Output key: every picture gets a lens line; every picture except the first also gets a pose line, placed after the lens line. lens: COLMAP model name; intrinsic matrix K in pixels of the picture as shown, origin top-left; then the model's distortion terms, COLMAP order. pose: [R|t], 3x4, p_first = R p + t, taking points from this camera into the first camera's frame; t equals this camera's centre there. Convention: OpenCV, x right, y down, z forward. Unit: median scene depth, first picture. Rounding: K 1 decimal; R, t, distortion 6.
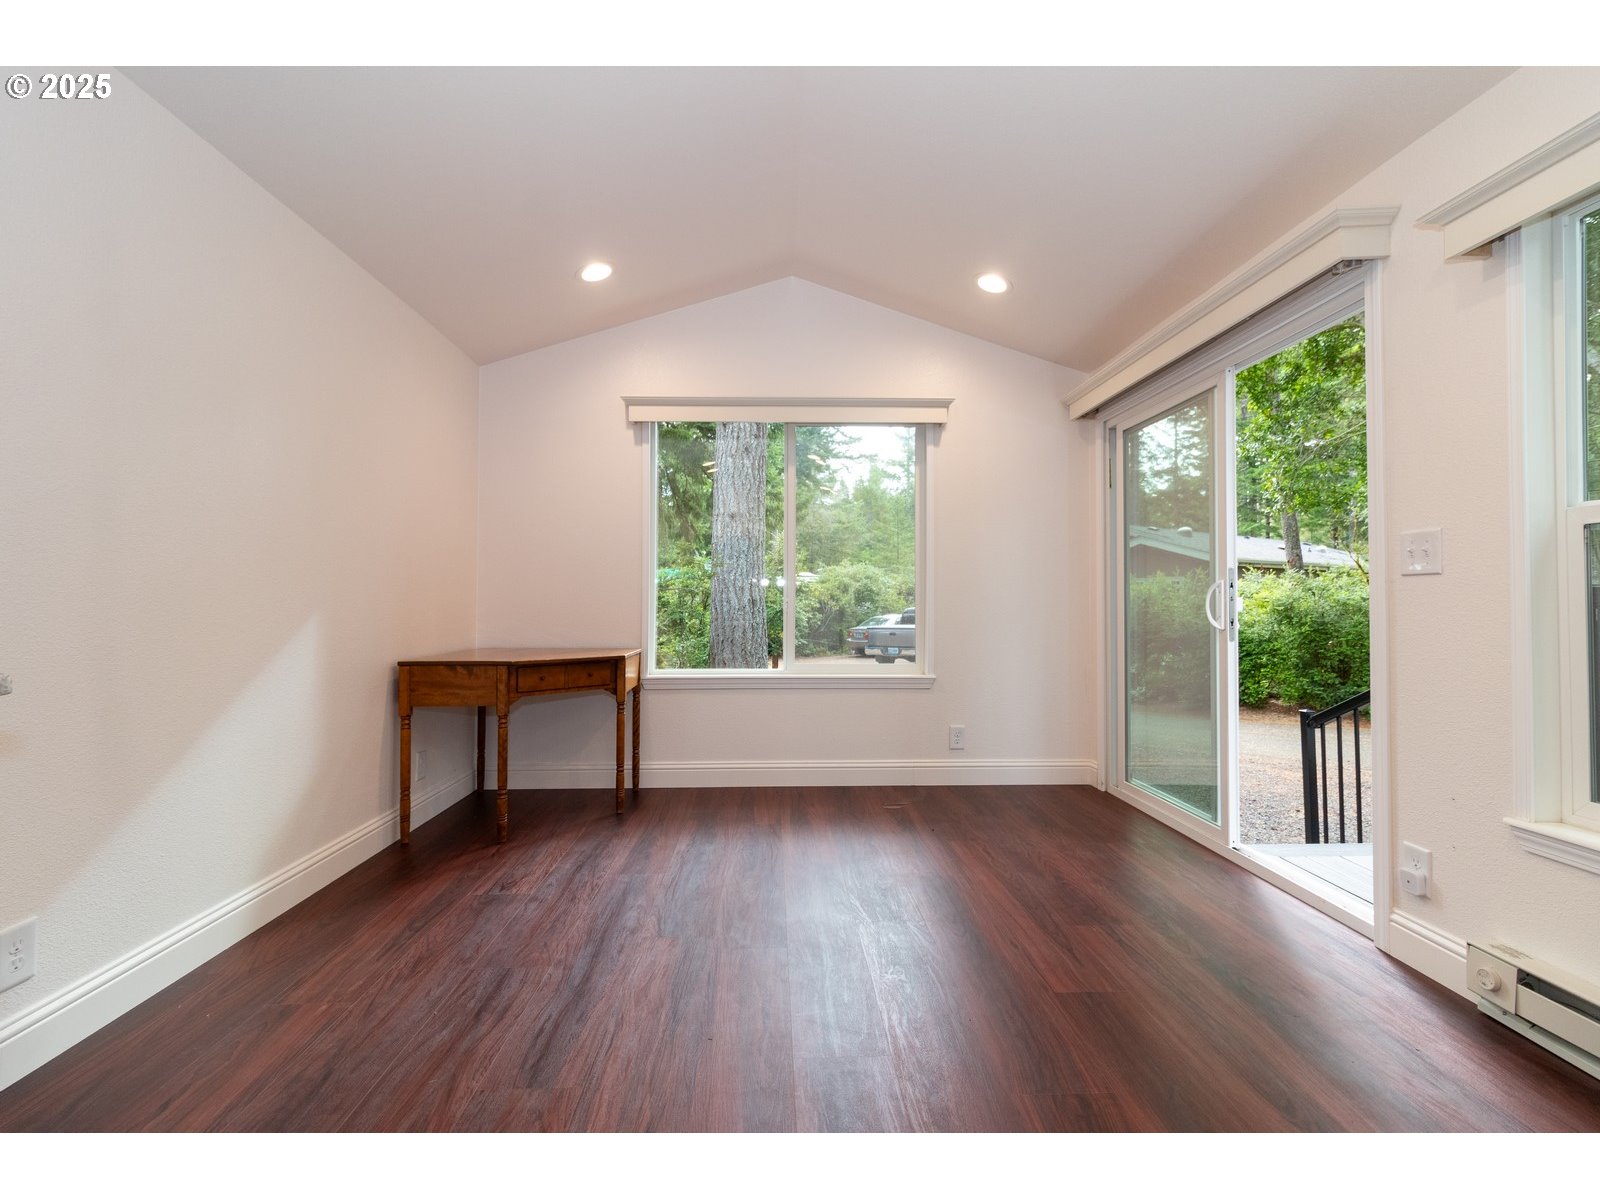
lens RADIAL K [[728.5, 0, 798.7], [0, 728.5, 593.8], [0, 0, 1]] dist [0.004276, 0.000815]
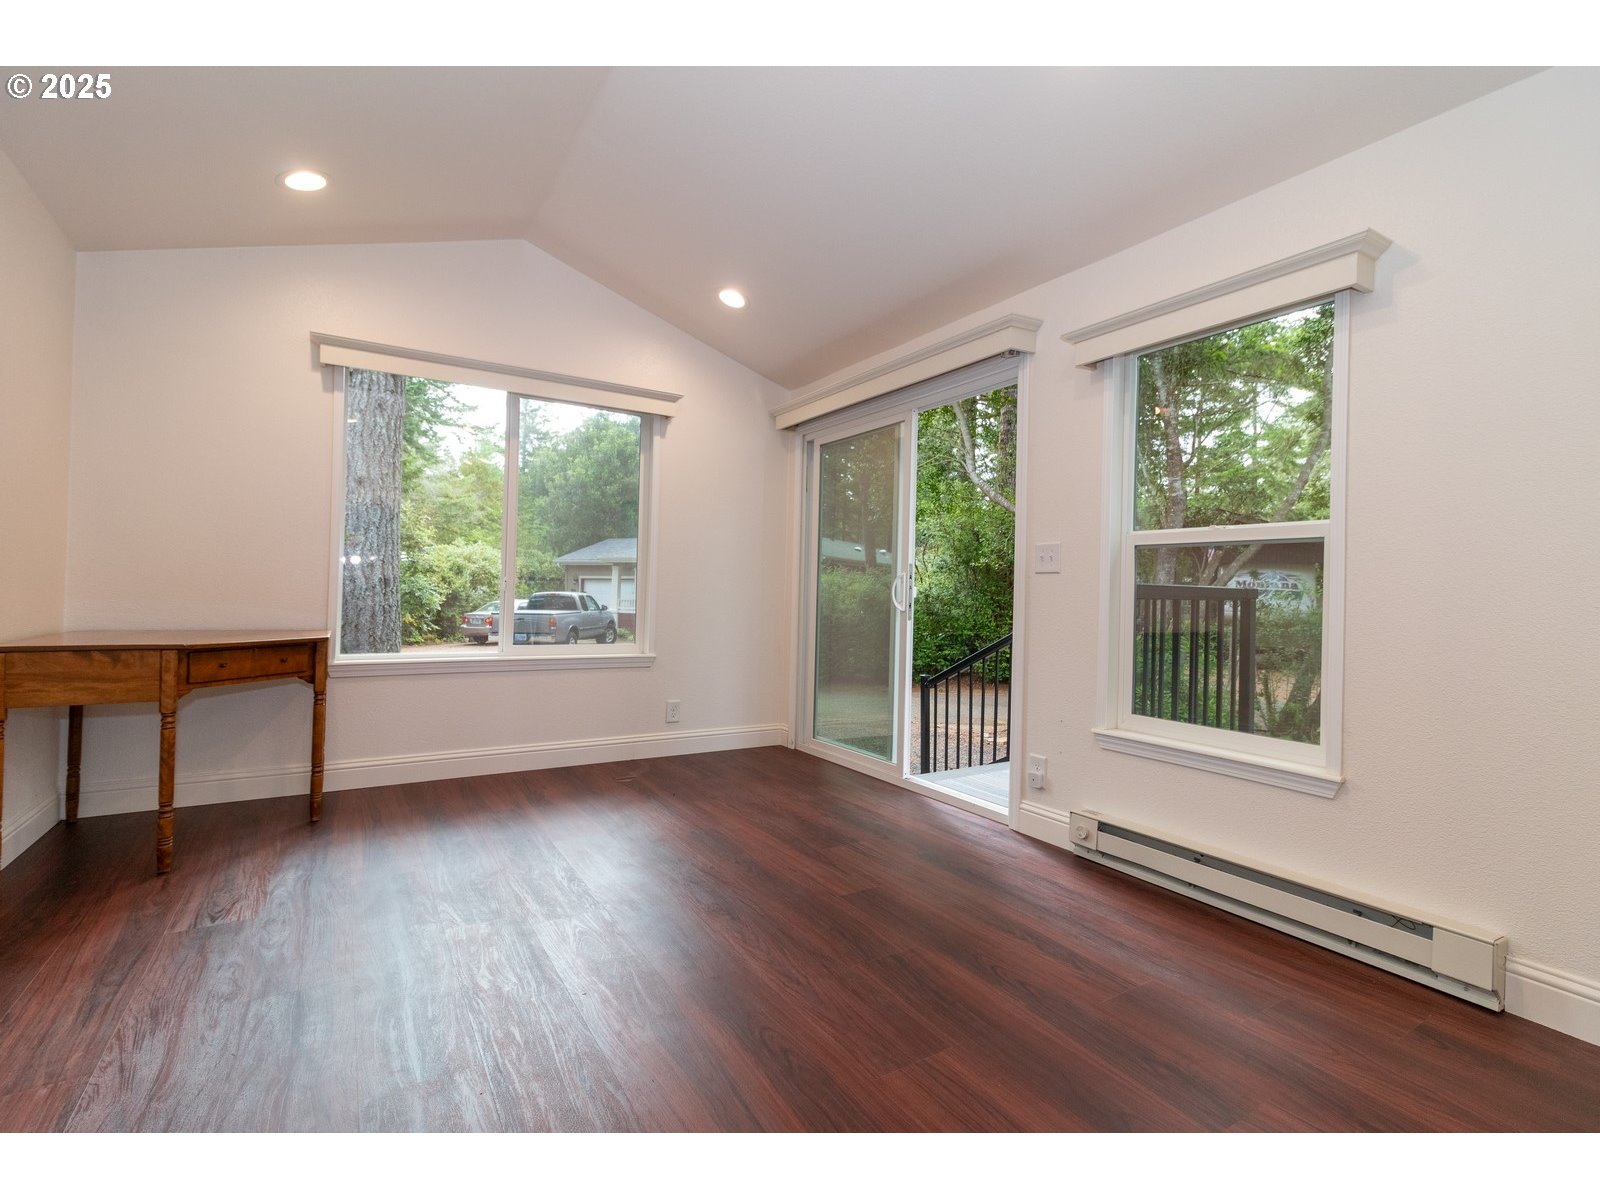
lens RADIAL K [[728.5, 0, 794.0], [0, 728.5, 596.7], [0, 0, 1]] dist [0.004276, 0.000815]
pose [[0.868805, 0.017947, 0.494830, -0.187519], [-0.028698, 0.999488, 0.014136, 0.008809], [-0.494323, -0.026482, 0.868875, -0.019914]]
